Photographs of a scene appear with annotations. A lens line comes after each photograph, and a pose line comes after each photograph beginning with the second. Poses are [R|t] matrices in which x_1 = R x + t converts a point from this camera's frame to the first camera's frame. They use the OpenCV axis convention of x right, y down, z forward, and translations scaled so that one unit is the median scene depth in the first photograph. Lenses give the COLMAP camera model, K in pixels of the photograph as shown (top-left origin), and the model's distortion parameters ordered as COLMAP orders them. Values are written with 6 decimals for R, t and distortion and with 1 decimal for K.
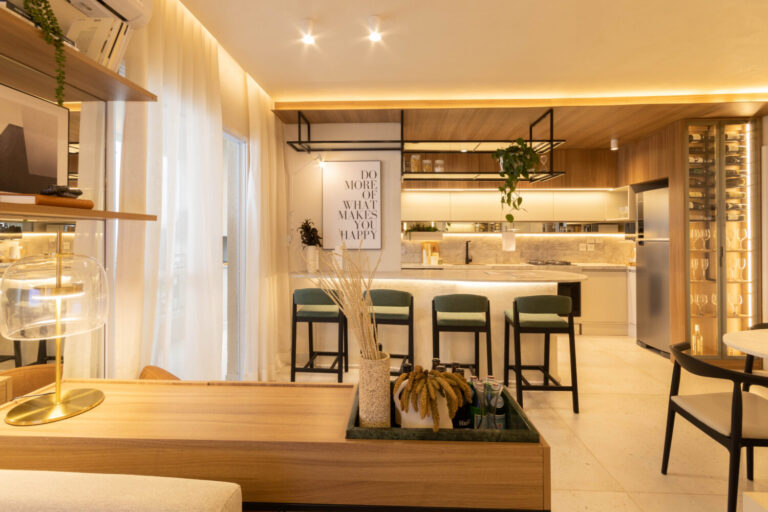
lens RADIAL K [[366.6, 0, 384.1], [0, 366.6, 239.1], [0, 0, 1]] dist [0.002410, 0.000651]
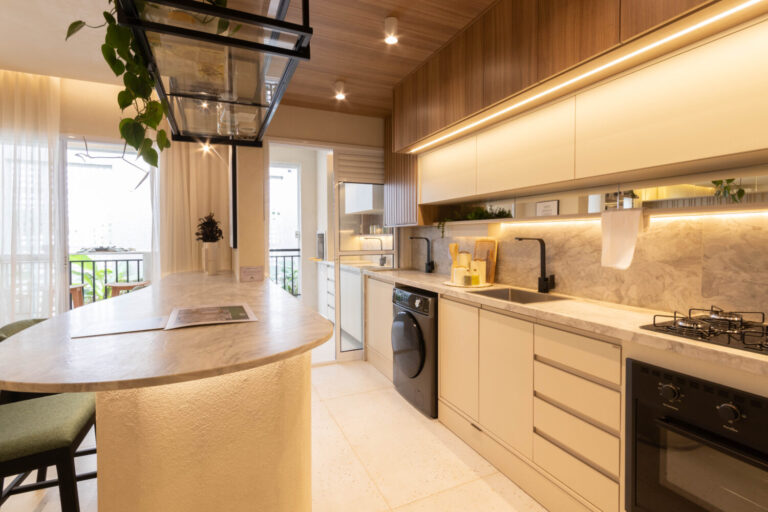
lens RADIAL K [[367.6, 0, 385.2], [0, 367.6, 232.8], [0, 0, 1]] dist [0.001100, 0.000441]
pose [[0.456698, -0.012592, -0.889532, 0.756567], [-0.001609, 0.999887, -0.014980, 0.007855], [0.889620, 0.008272, 0.456626, 0.945176]]
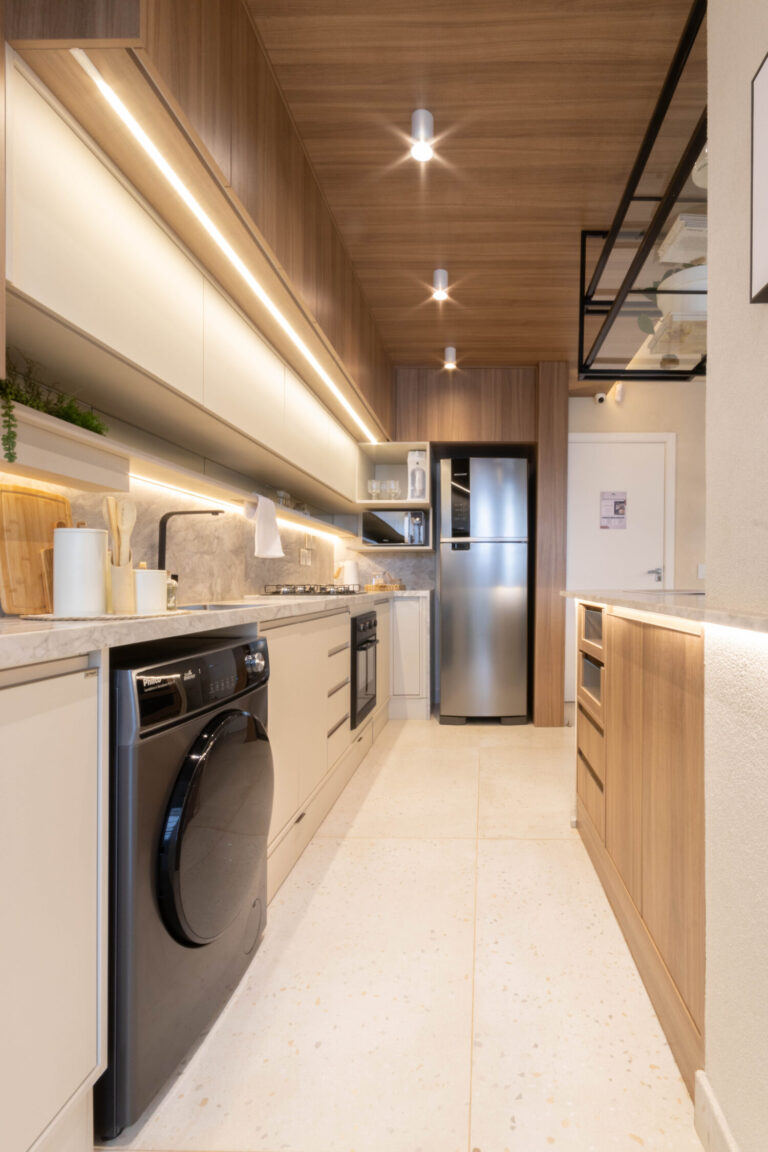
lens RADIAL K [[550.5, 0, 481.9], [0, 550.5, 574.1], [0, 0, 1]] dist [0.000447, 0.000190]
pose [[-0.046620, 0.001417, 0.998912, -0.207680], [0.001494, 0.999998, -0.001349, 0.067286], [-0.998912, 0.001430, -0.046623, 1.180270]]
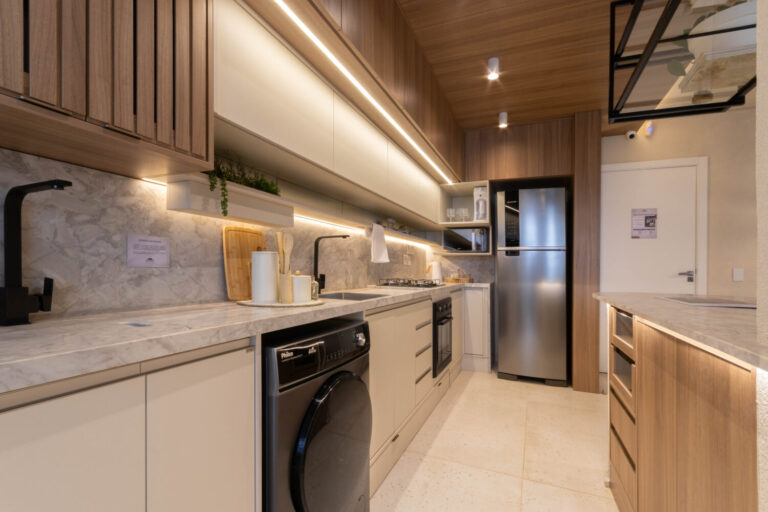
lens RADIAL K [[367.0, 0, 384.0], [0, 367.0, 256.0], [0, 0, 1]] dist [0.000447, 0.000190]
pose [[0.329788, 0.035590, 0.943384, -0.179982], [-0.013529, 0.999365, -0.032973, 0.056315], [-0.943958, -0.001889, 0.330060, 1.171679]]
